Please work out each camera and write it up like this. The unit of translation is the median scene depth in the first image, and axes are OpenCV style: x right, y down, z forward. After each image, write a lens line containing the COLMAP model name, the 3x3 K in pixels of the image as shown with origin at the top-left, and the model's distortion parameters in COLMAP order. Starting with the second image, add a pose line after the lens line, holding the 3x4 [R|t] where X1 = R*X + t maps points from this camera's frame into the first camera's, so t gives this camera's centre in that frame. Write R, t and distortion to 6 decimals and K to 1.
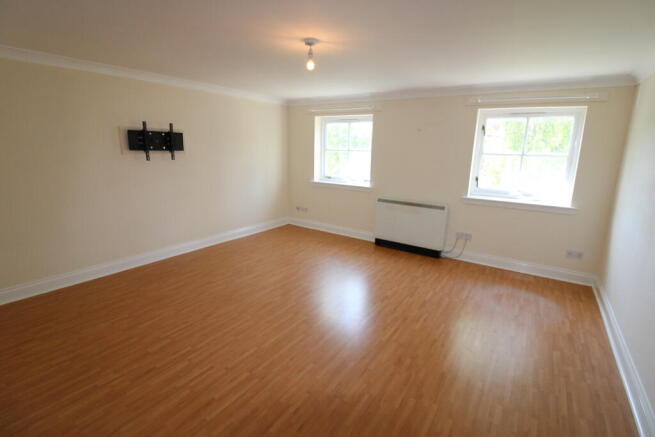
lens RADIAL K [[302.6, 0, 328.2], [0, 302.6, 217.2], [0, 0, 1]] dist [-0.006614, -0.001086]
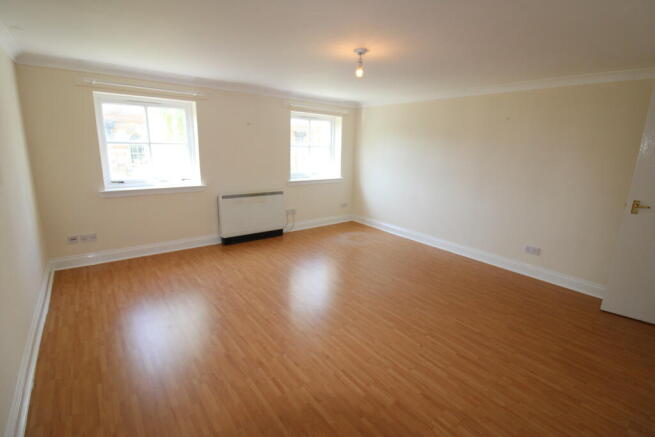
lens RADIAL K [[302.6, 0, 327.8], [0, 302.6, 214.0], [0, 0, 1]] dist [-0.006614, -0.001086]
pose [[0.315883, -0.224817, 0.921778, -0.649042], [0.194681, 0.966209, 0.168938, -0.109203], [-0.928610, 0.126088, 0.348977, 0.412080]]
